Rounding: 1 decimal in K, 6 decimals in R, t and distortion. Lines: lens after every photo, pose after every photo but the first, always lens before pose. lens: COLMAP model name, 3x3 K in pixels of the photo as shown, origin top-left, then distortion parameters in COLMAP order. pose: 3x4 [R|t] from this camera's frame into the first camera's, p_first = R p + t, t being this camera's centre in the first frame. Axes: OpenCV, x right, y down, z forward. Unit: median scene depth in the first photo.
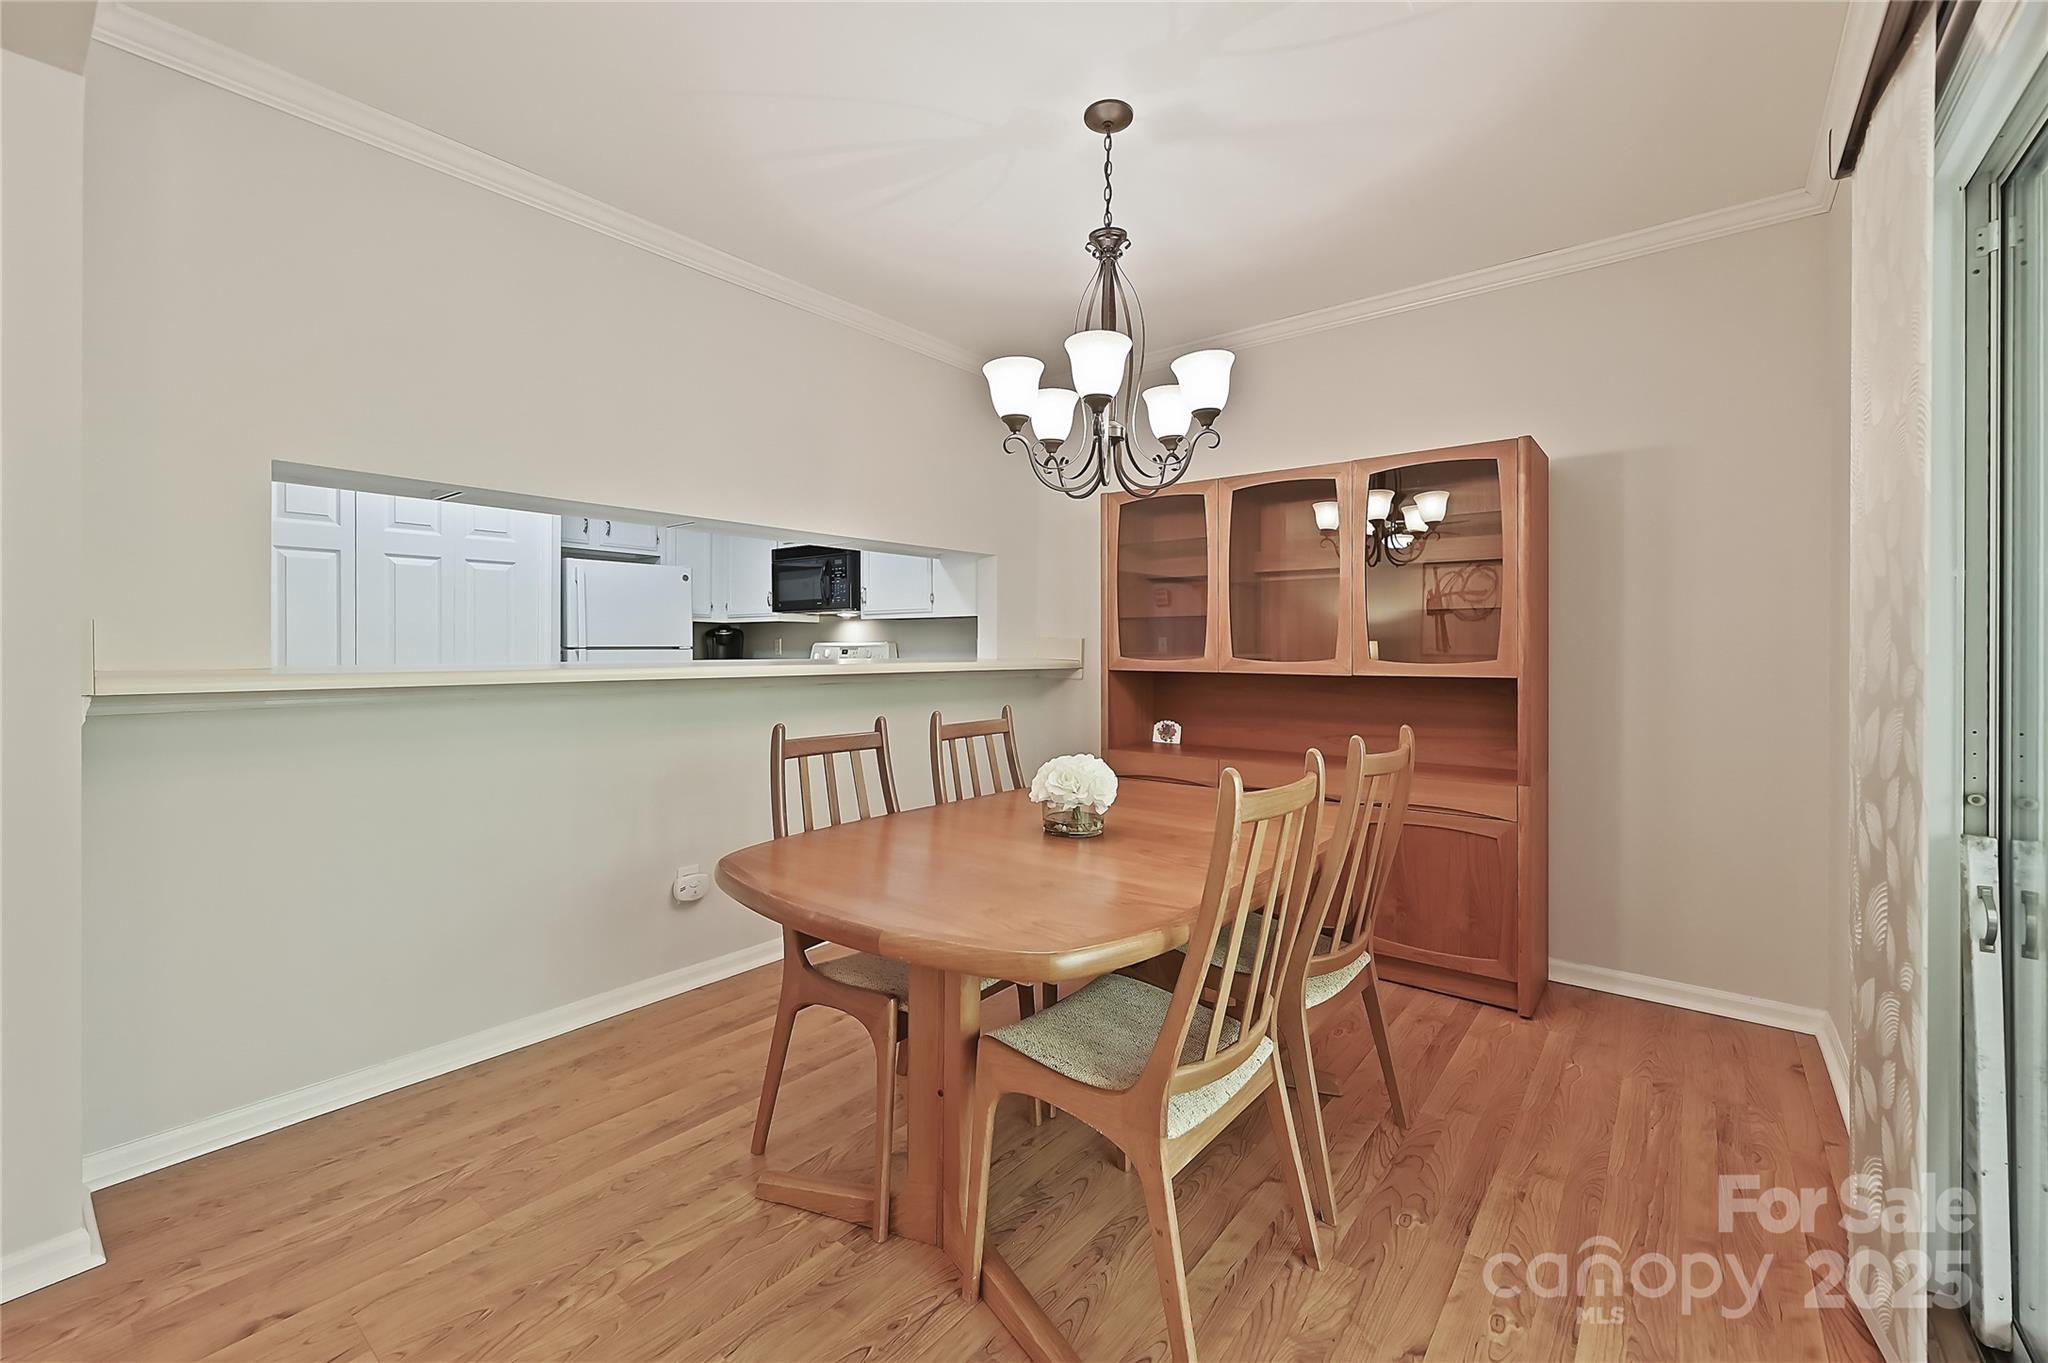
lens RADIAL K [[822.7, 0, 1016.7], [0, 822.7, 681.8], [0, 0, 1]] dist [-0.001652, 0.000756]
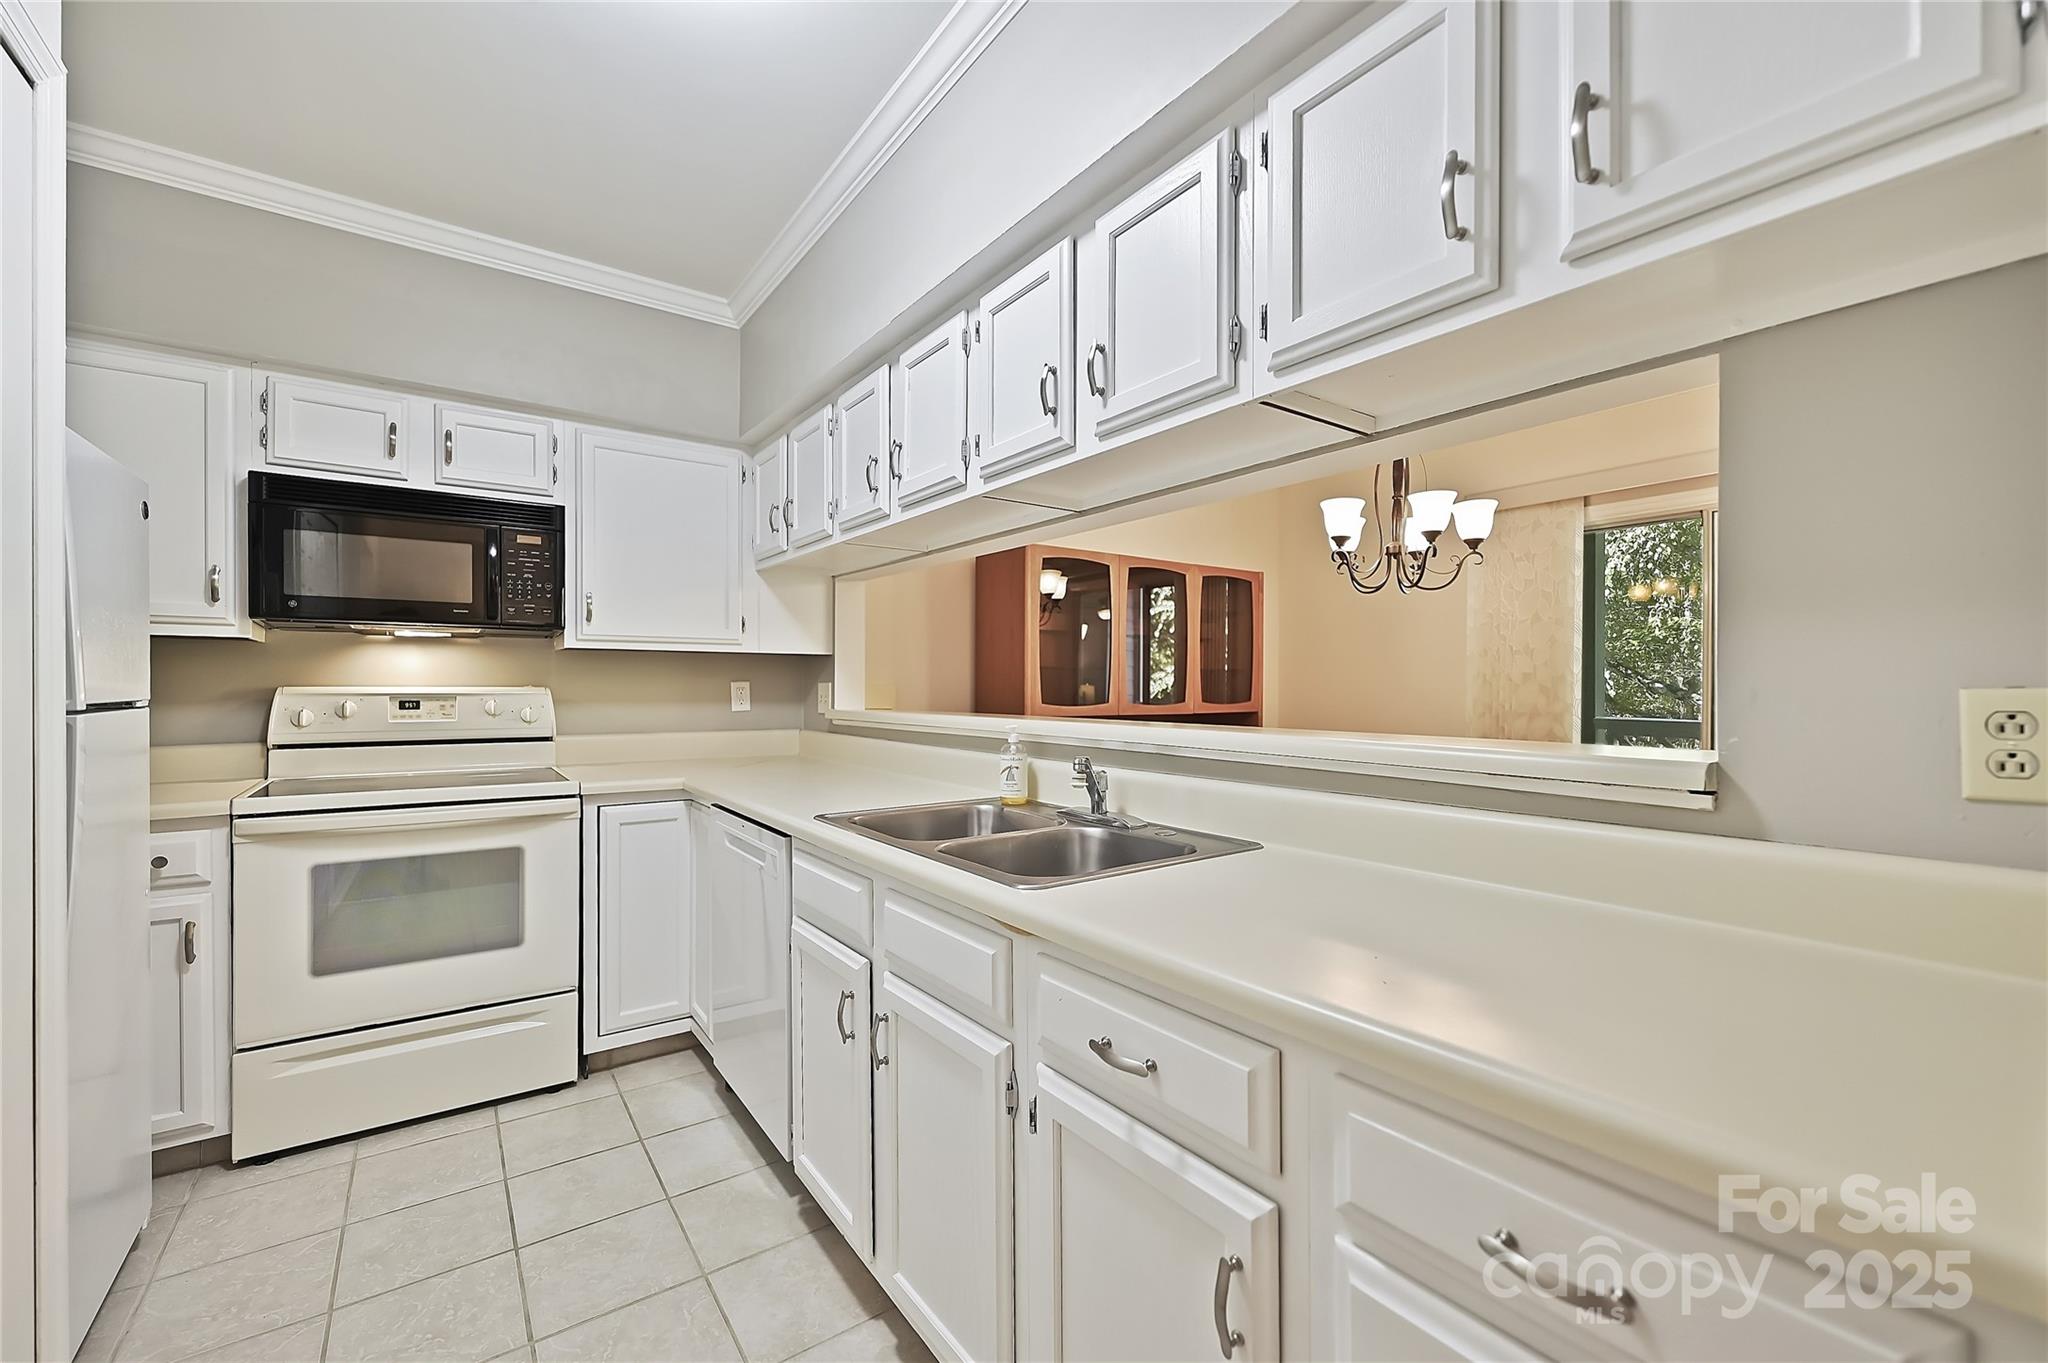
lens RADIAL K [[822.7, 0, 1016.7], [0, 822.7, 681.8], [0, 0, 1]] dist [-0.001652, 0.000756]
pose [[0.289464, 0.005887, 0.957171, -0.722254], [0.037639, 0.999138, -0.017528, -0.034311], [-0.956449, 0.041101, 0.288993, 0.607734]]
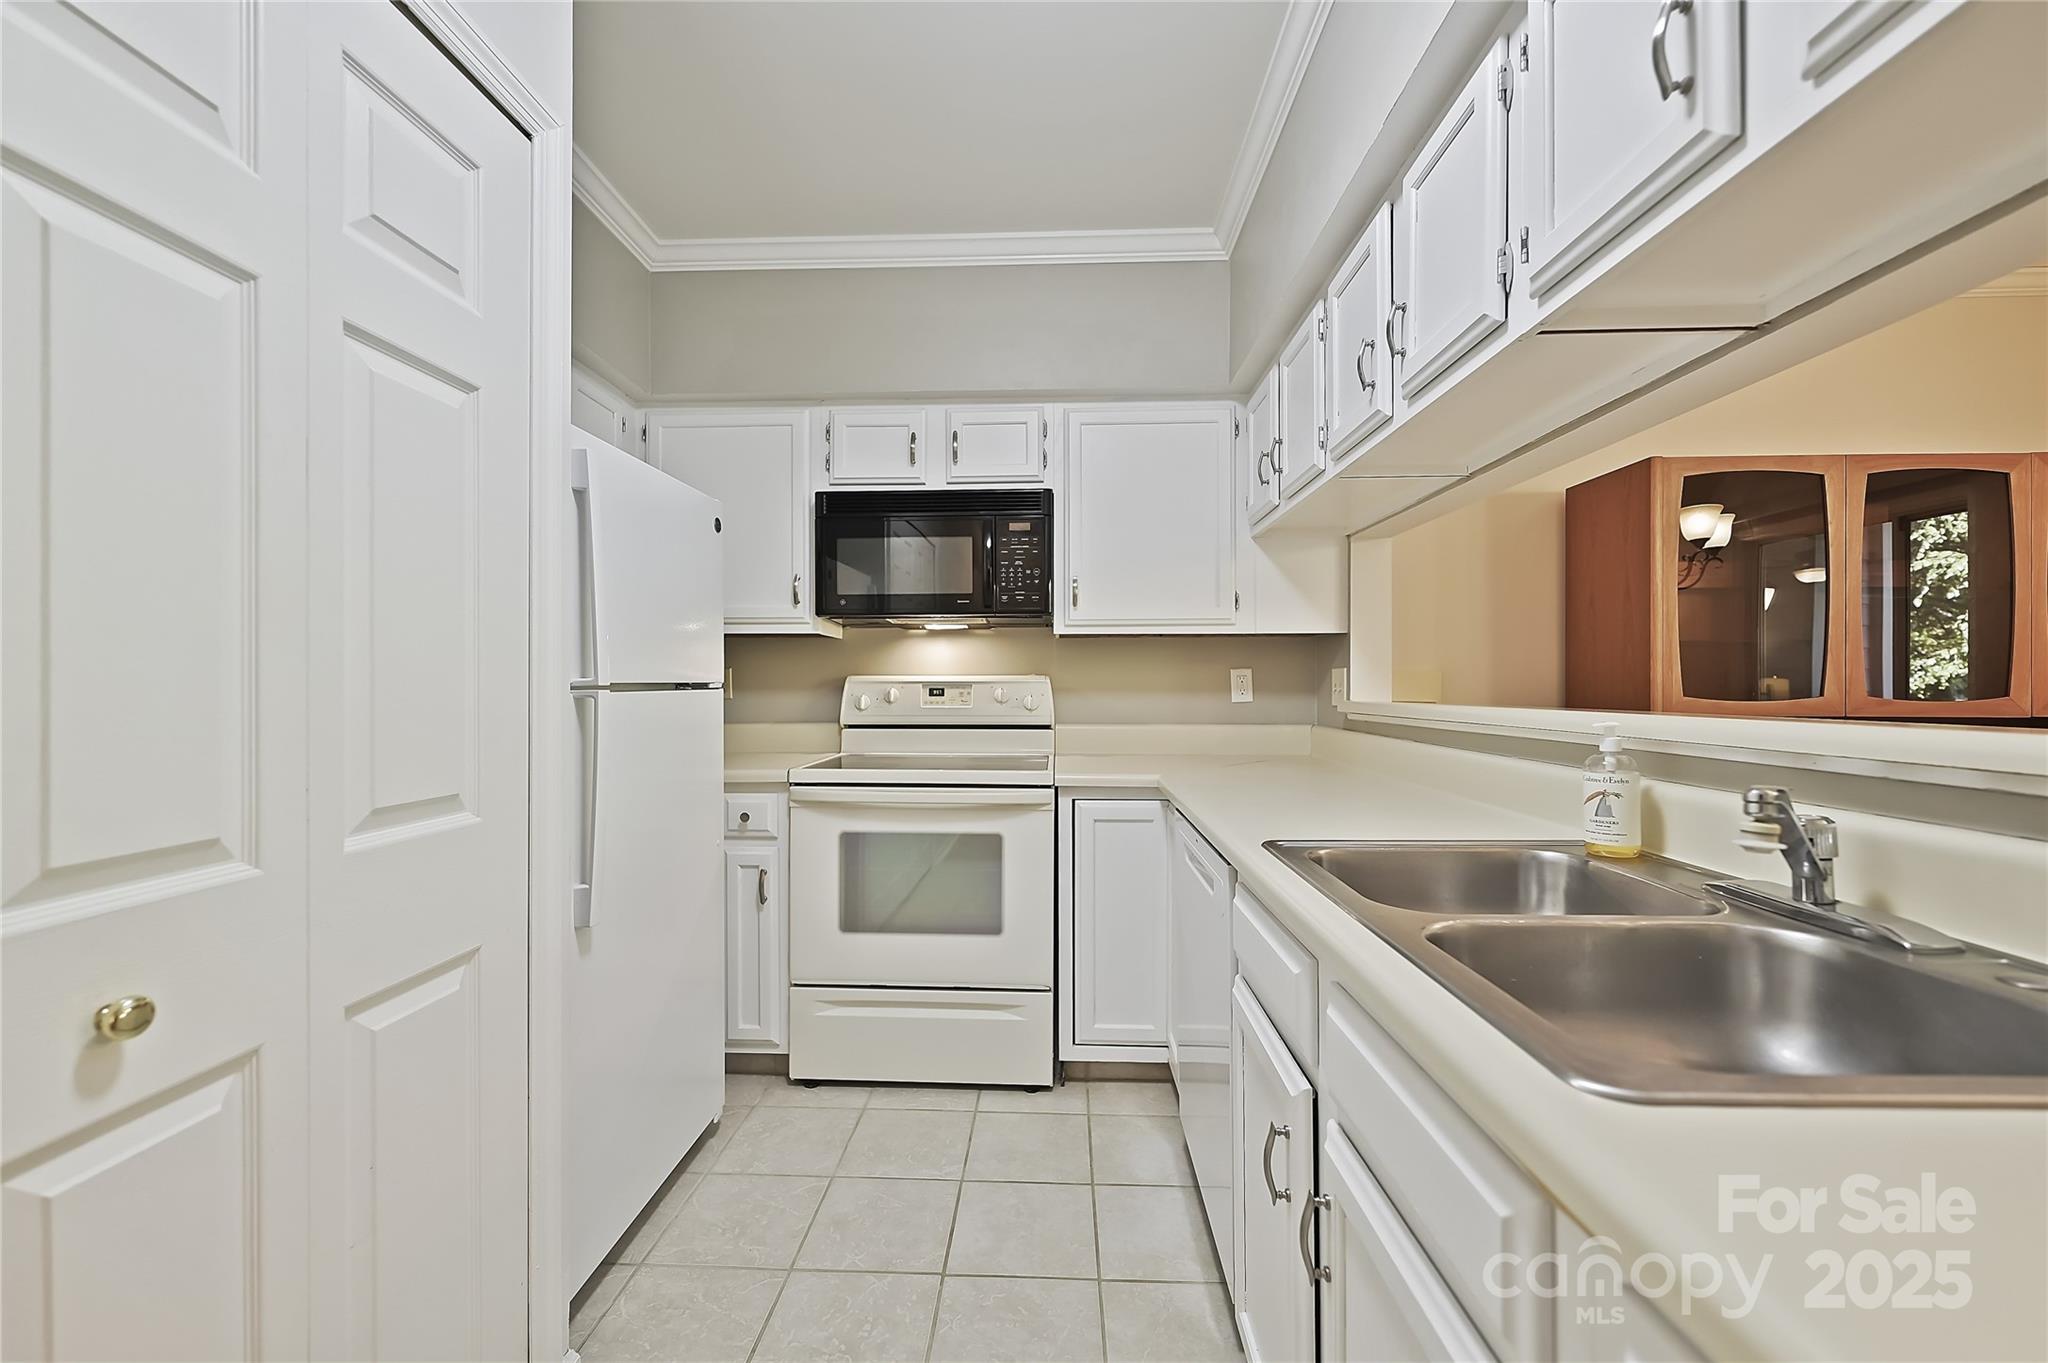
lens RADIAL K [[822.7, 0, 1016.7], [0, 822.7, 681.8], [0, 0, 1]] dist [-0.001652, 0.000756]
pose [[0.815002, 0.000603, 0.579458, -0.599331], [0.025465, 0.998996, -0.036857, -0.026600], [-0.578898, 0.044794, 0.814169, 0.635213]]
